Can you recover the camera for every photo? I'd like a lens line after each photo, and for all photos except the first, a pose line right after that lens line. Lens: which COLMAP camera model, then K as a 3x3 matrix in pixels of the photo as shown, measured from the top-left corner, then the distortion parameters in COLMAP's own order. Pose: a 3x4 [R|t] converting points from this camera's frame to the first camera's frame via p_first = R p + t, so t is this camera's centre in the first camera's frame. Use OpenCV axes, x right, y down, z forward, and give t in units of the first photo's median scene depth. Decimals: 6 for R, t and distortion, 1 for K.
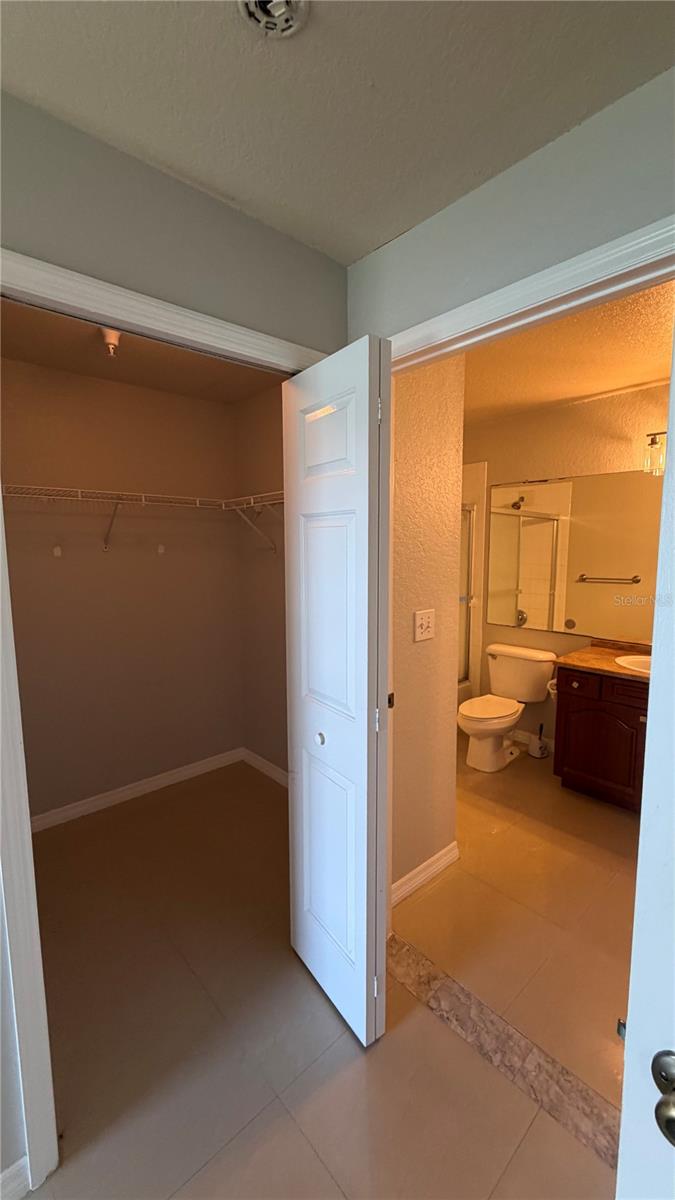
lens RADIAL K [[480.6, 0, 333.8], [0, 480.6, 605.5], [0, 0, 1]] dist [0.000972, 0.000021]
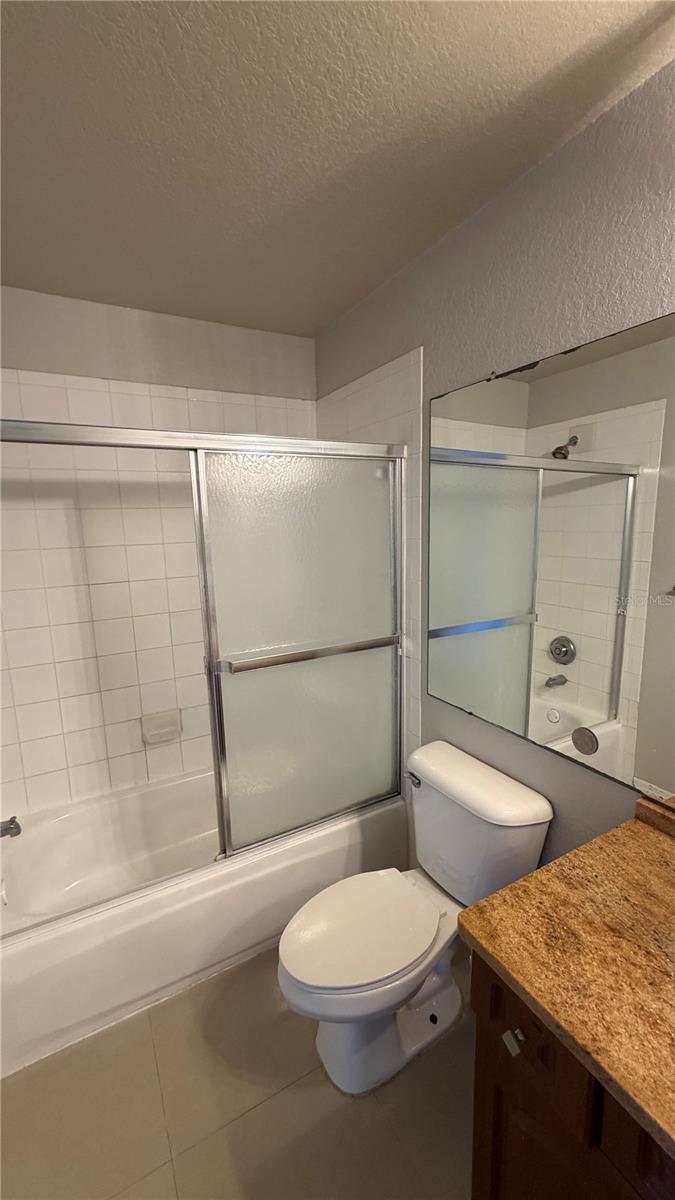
lens RADIAL K [[480.6, 0, 336.5], [0, 480.6, 599.6], [0, 0, 1]] dist [0.000972, 0.000021]
pose [[0.975752, 0.022955, -0.217674, 0.269001], [-0.012987, 0.998805, 0.047114, -0.064193], [0.218496, -0.043145, 0.974884, 0.418452]]
